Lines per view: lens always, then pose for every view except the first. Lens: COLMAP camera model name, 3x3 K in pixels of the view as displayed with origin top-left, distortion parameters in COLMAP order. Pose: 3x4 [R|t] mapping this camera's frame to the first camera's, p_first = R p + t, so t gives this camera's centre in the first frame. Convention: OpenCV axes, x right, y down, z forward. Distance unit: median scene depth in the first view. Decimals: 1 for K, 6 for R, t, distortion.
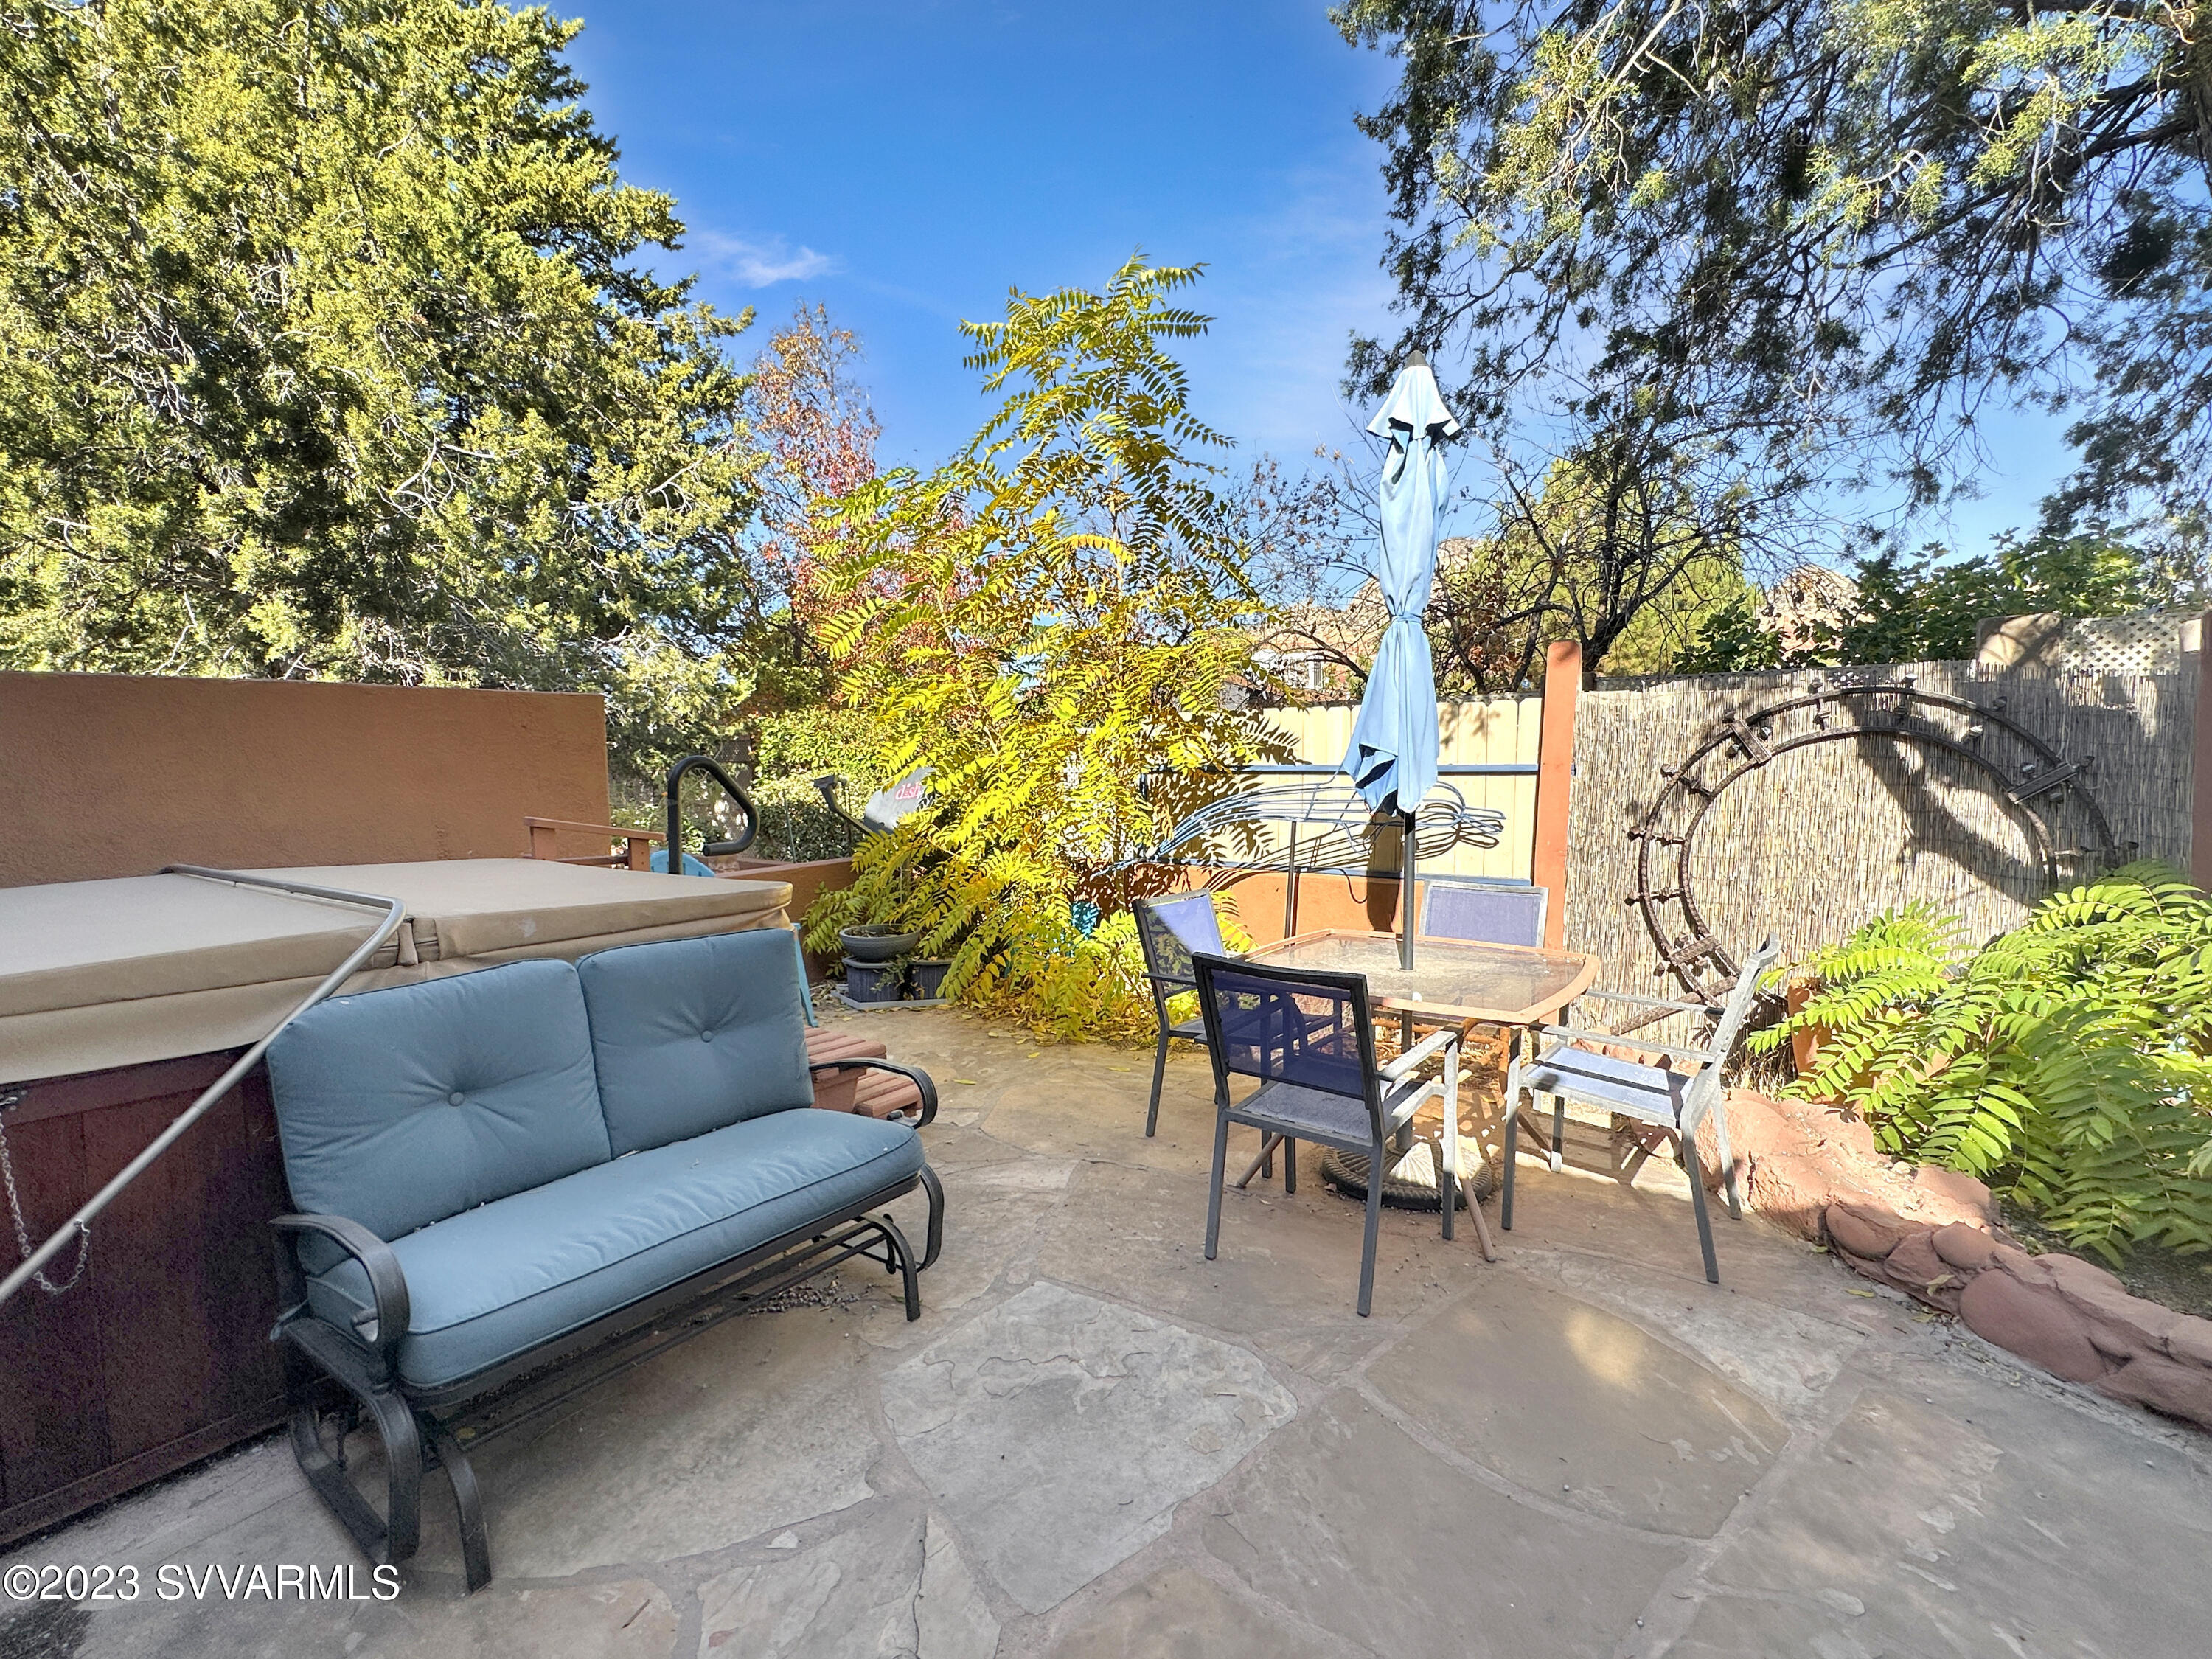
lens RADIAL K [[1018.6, 0, 1106.0], [0, 1018.6, 829.5], [0, 0, 1]] dist [0.010410, -0.000629]
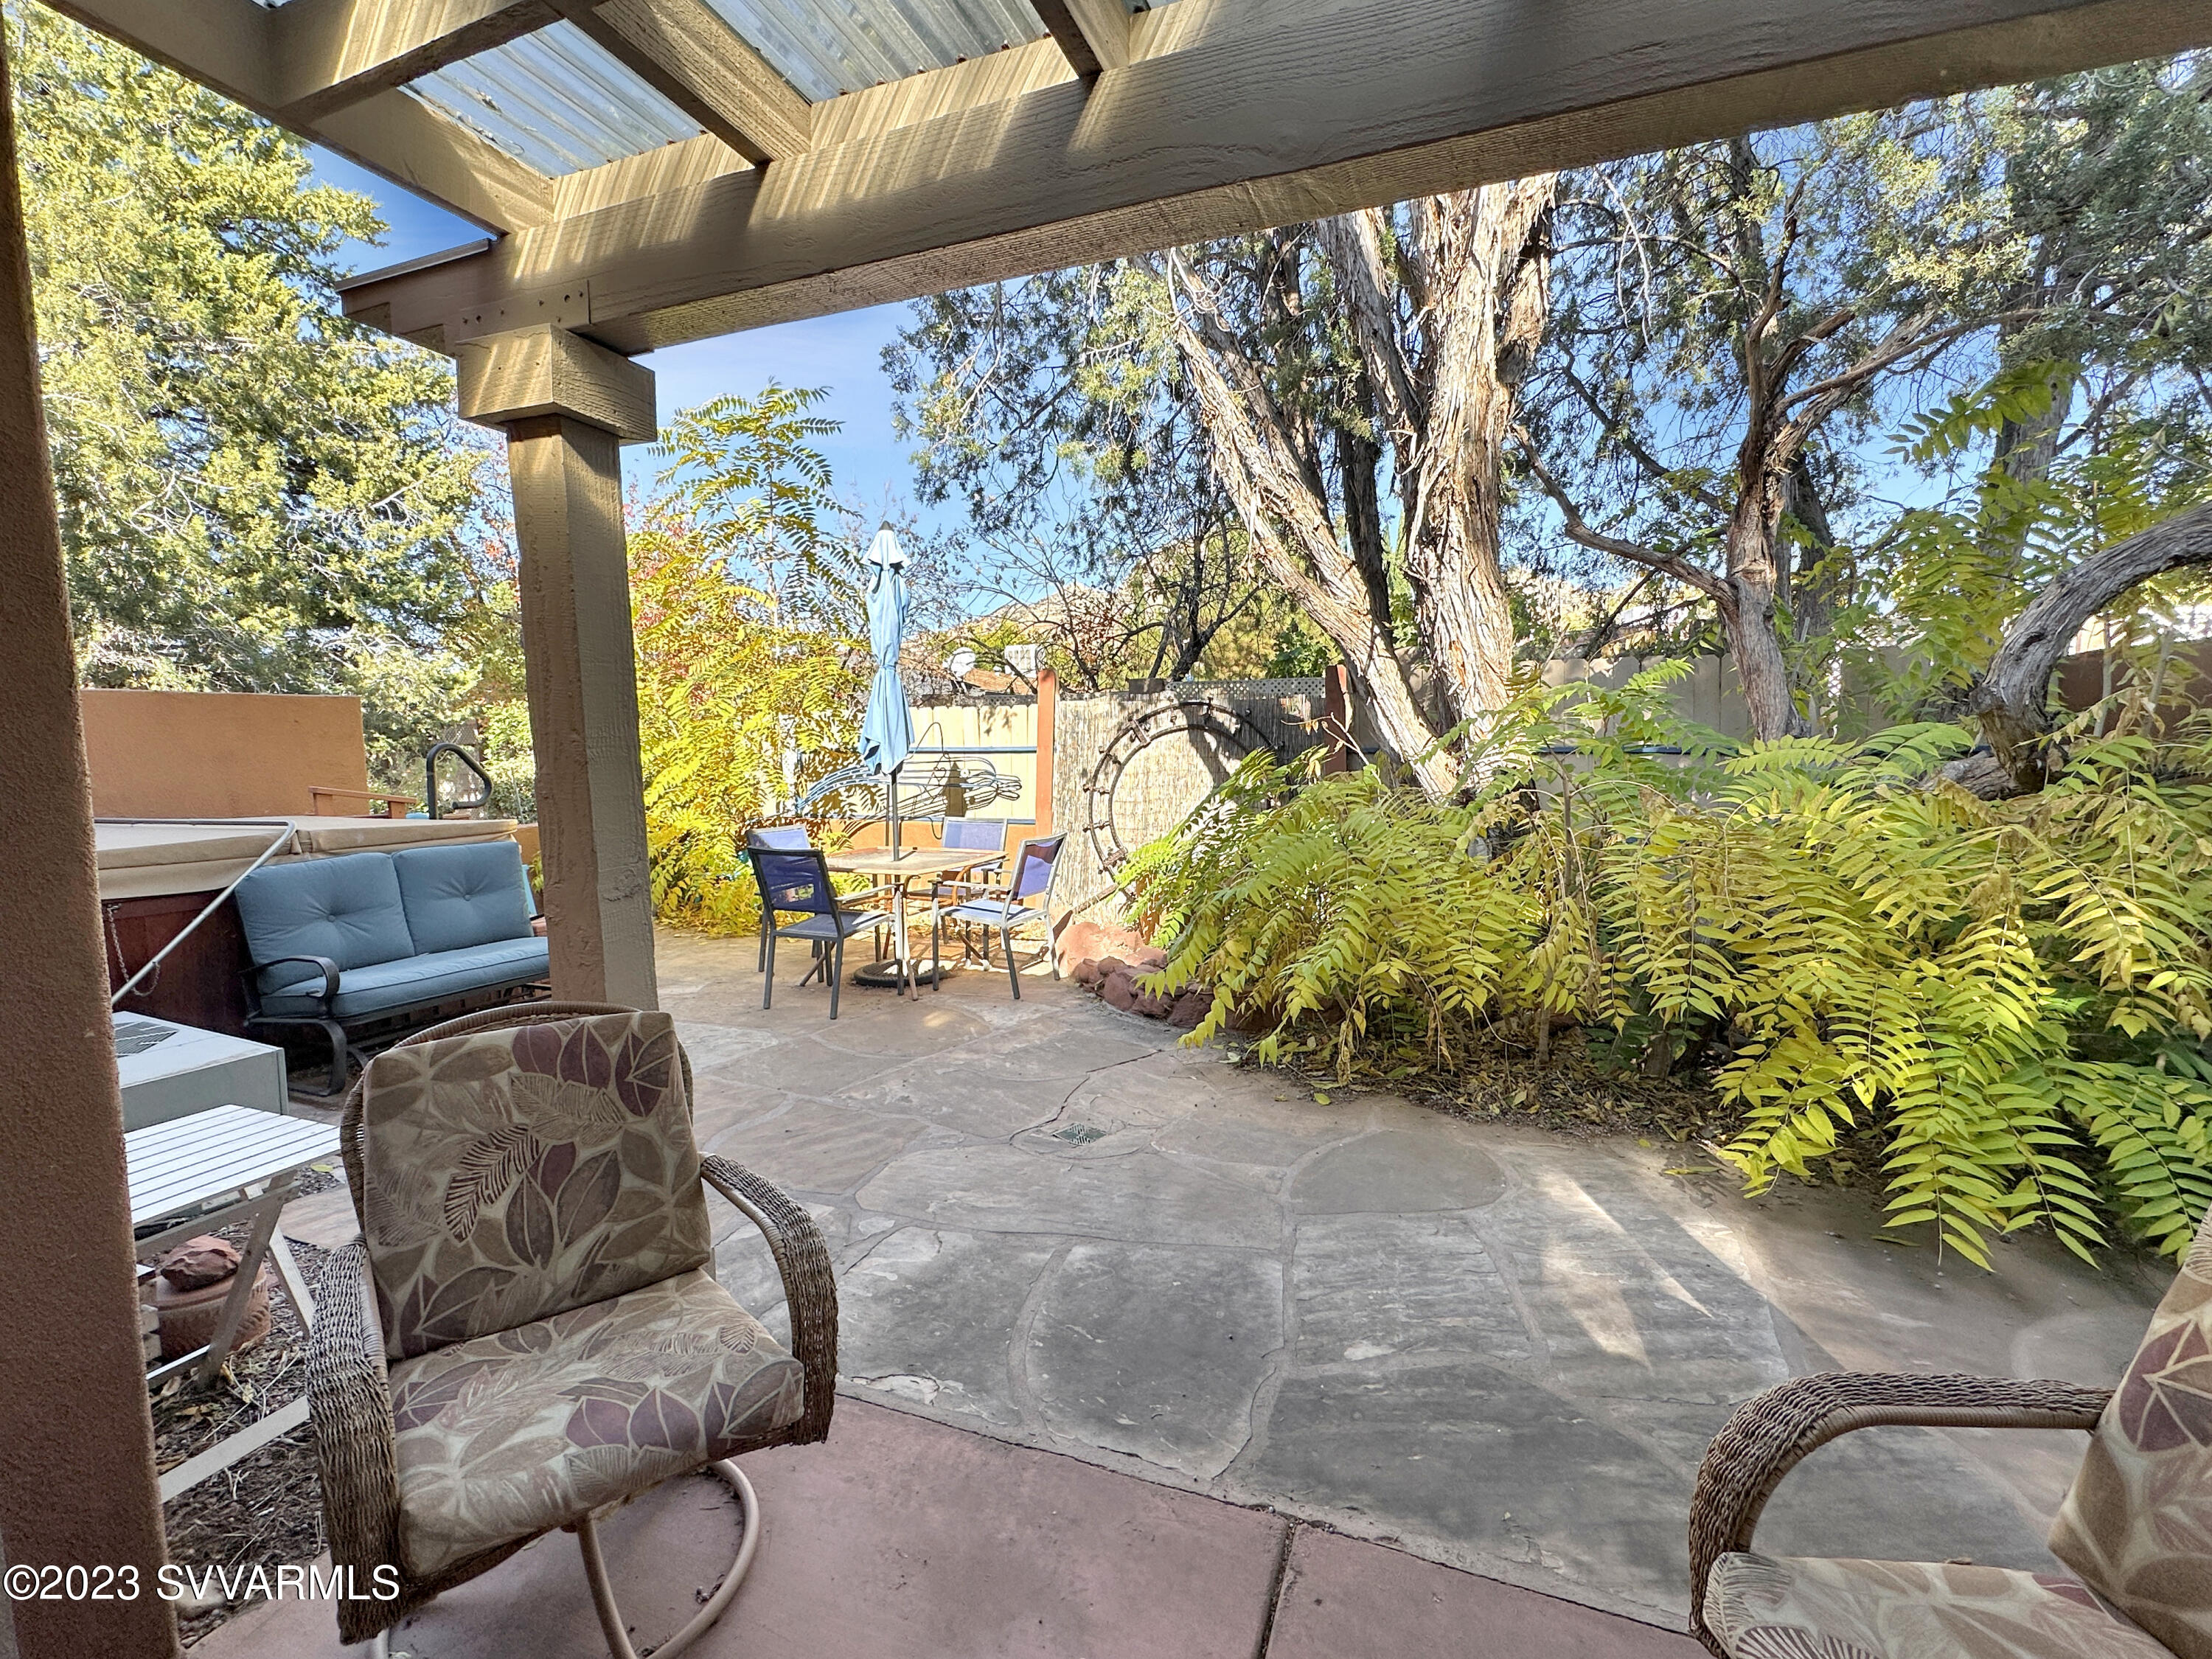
lens RADIAL K [[1018.6, 0, 1106.0], [0, 1018.6, 829.5], [0, 0, 1]] dist [0.010410, -0.000629]
pose [[0.976375, -0.022584, 0.214900, 0.124393], [0.018392, 0.999600, 0.021490, 0.022571], [-0.215299, -0.017030, 0.976400, -0.382836]]
